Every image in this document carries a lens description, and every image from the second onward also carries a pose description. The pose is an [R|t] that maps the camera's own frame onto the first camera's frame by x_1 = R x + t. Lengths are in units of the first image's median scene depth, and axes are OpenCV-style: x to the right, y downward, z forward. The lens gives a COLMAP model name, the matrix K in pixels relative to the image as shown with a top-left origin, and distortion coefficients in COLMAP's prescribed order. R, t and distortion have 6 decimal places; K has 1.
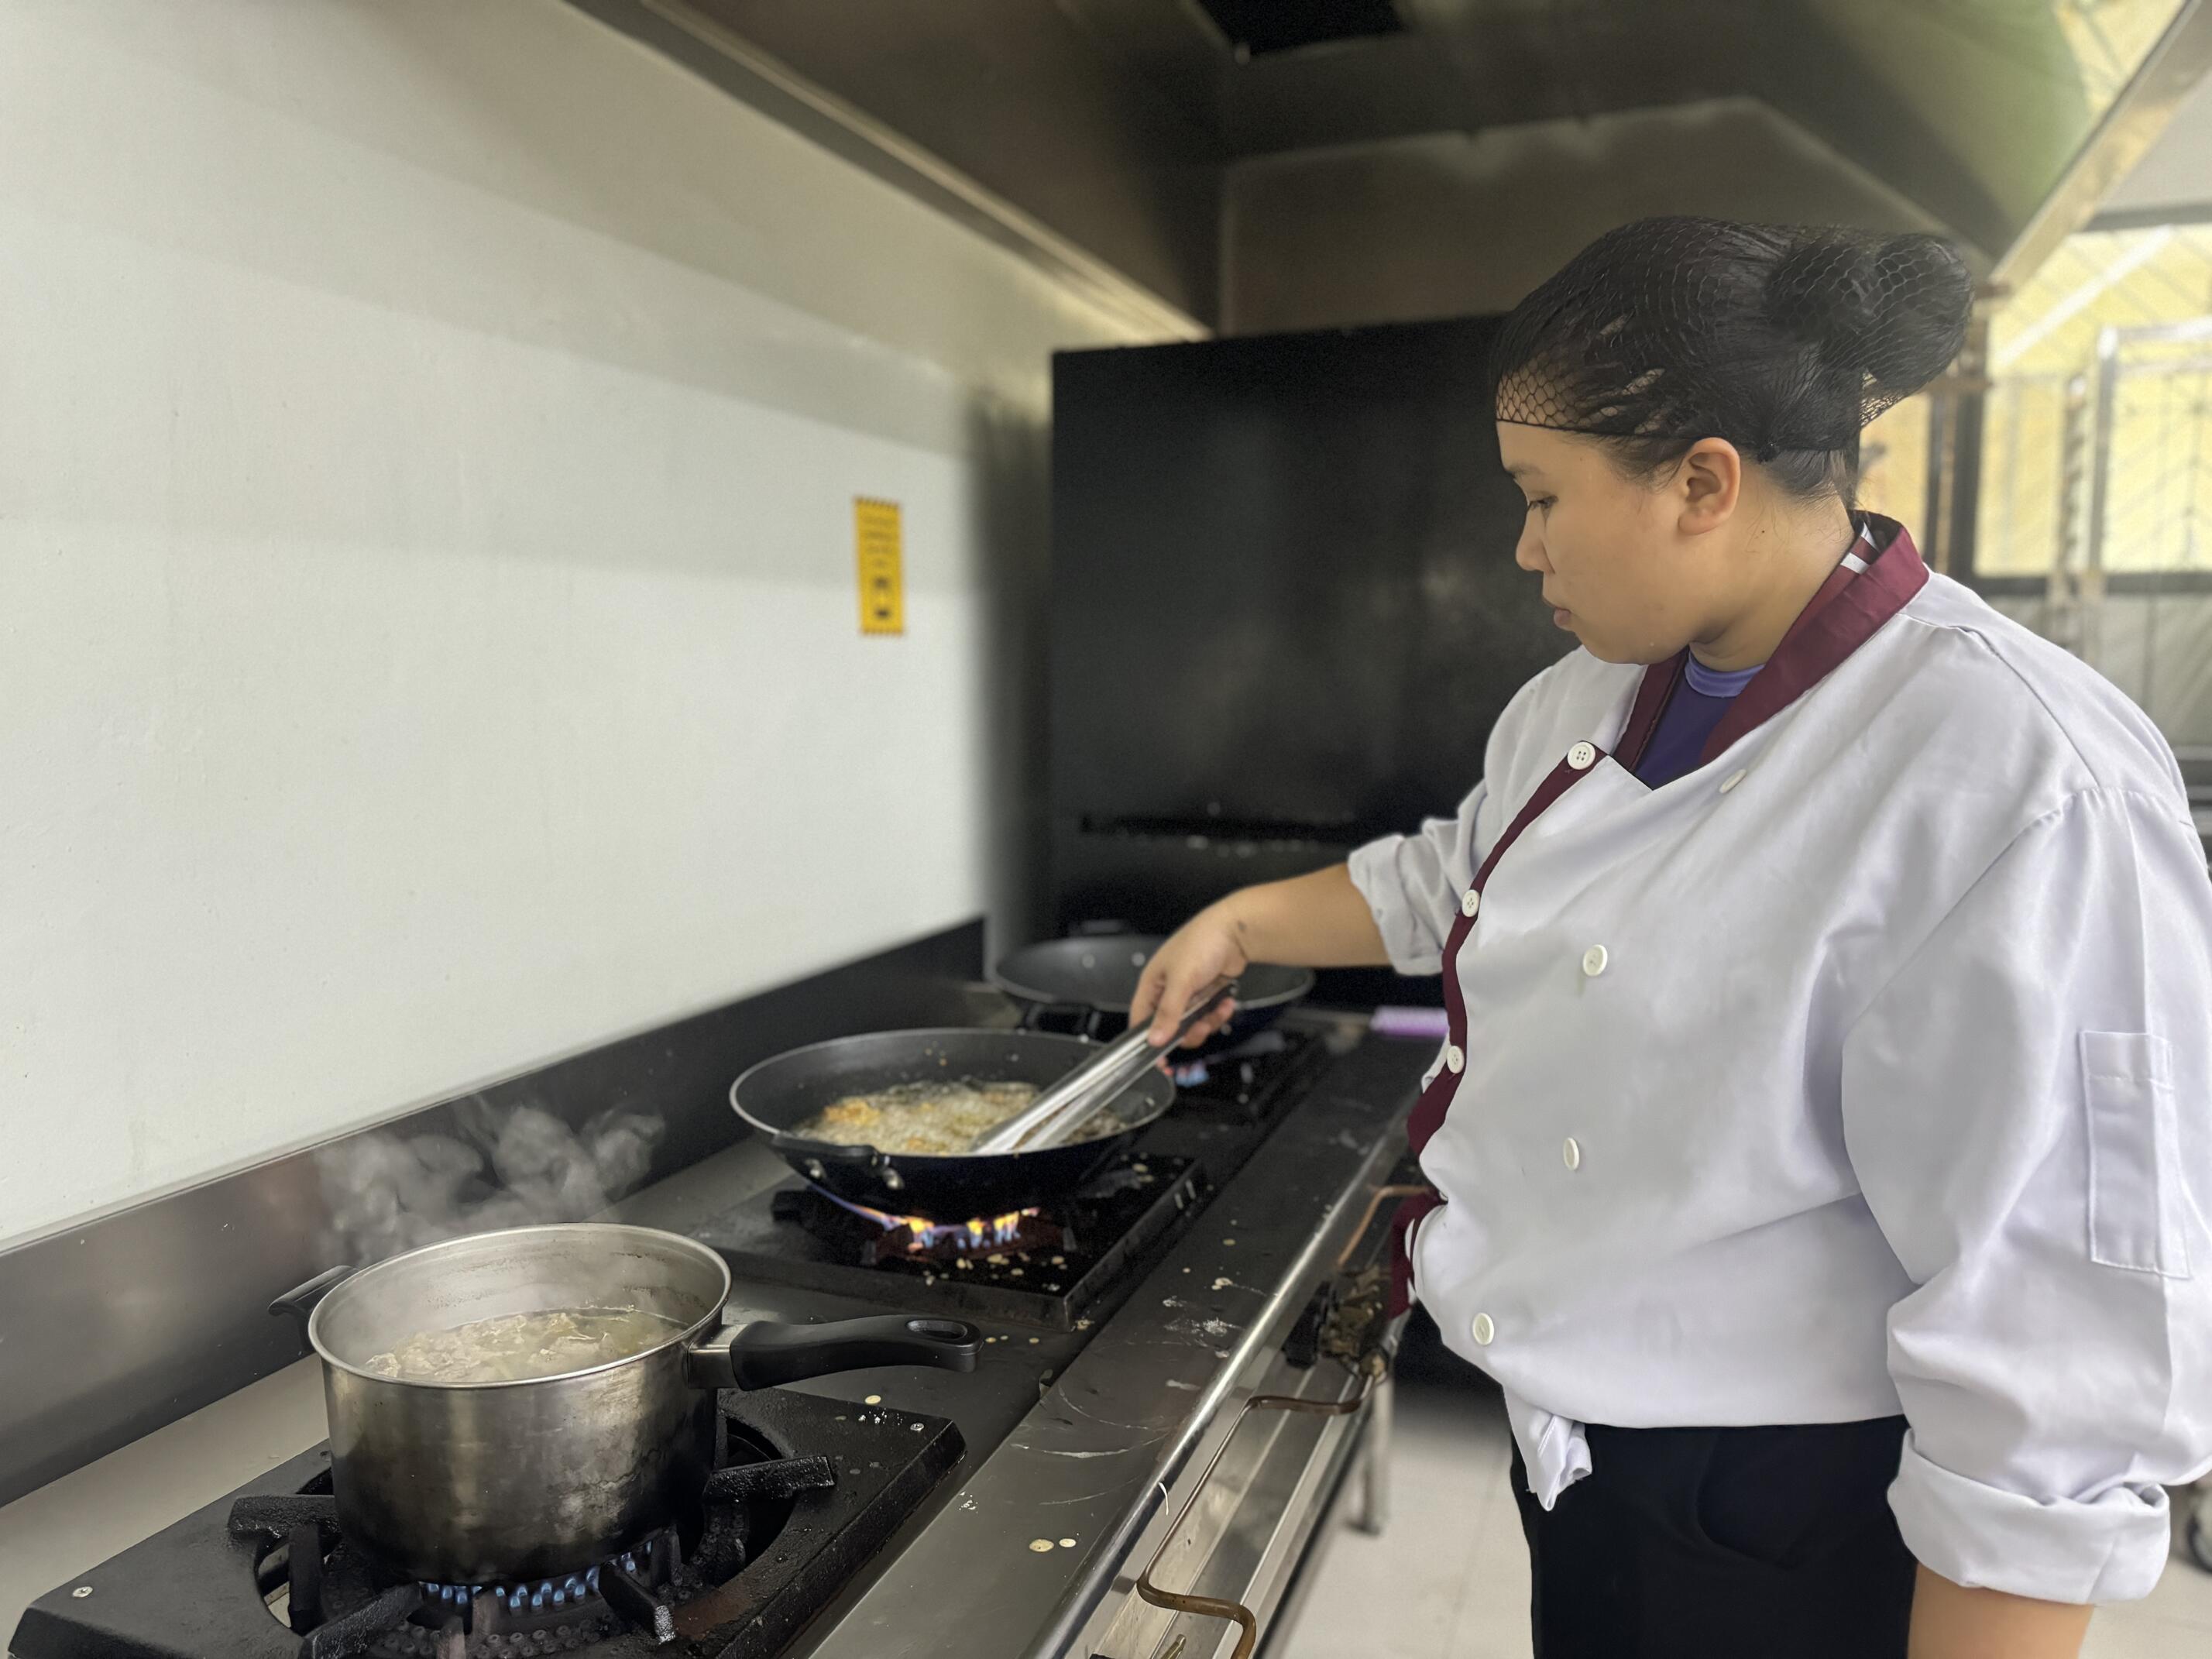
lens RADIAL K [[1564.6, 0, 1108.3], [0, 1564.6, 832.1], [0, 0, 1]] dist [0.084284, -0.096006]
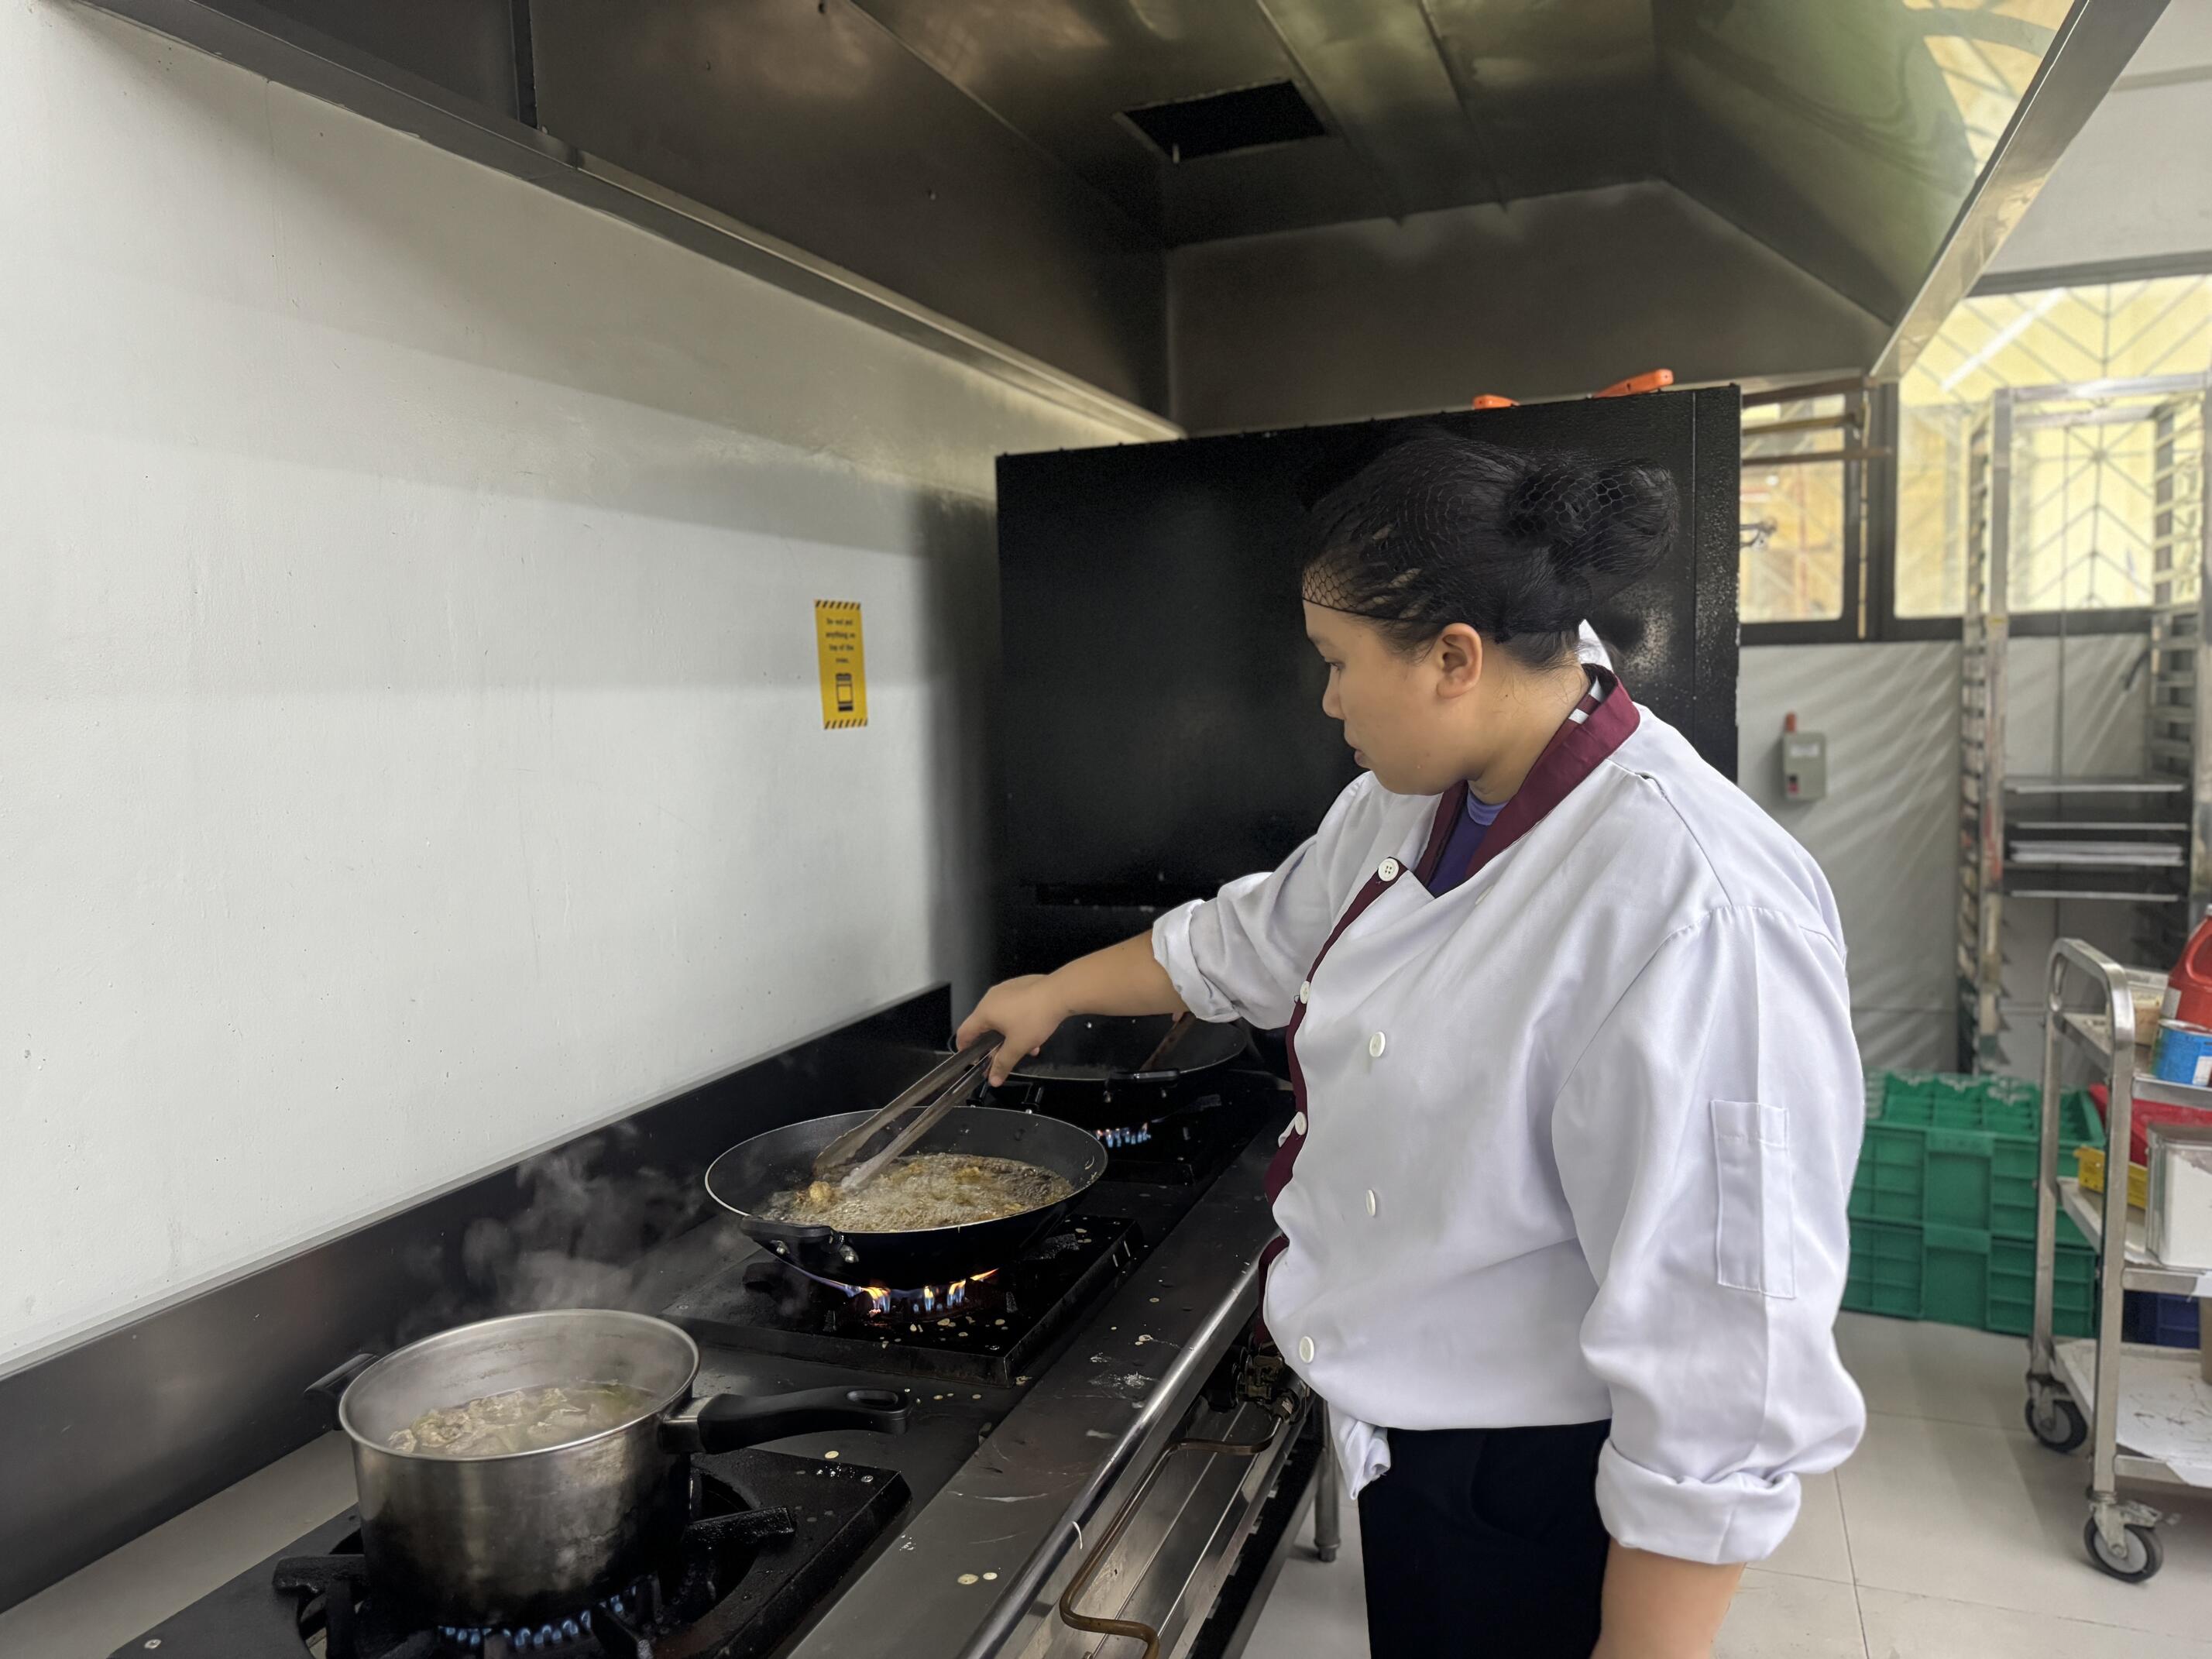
lens RADIAL K [[1569.0, 0, 1106.0], [0, 1569.0, 829.5], [0, 0, 1]] dist [0.077225, -0.087807]
pose [[0.999561, -0.029488, 0.003036, 0.063869], [0.029536, 0.999414, -0.017274, -0.071120], [-0.002525, 0.017356, 0.999846, -0.163034]]
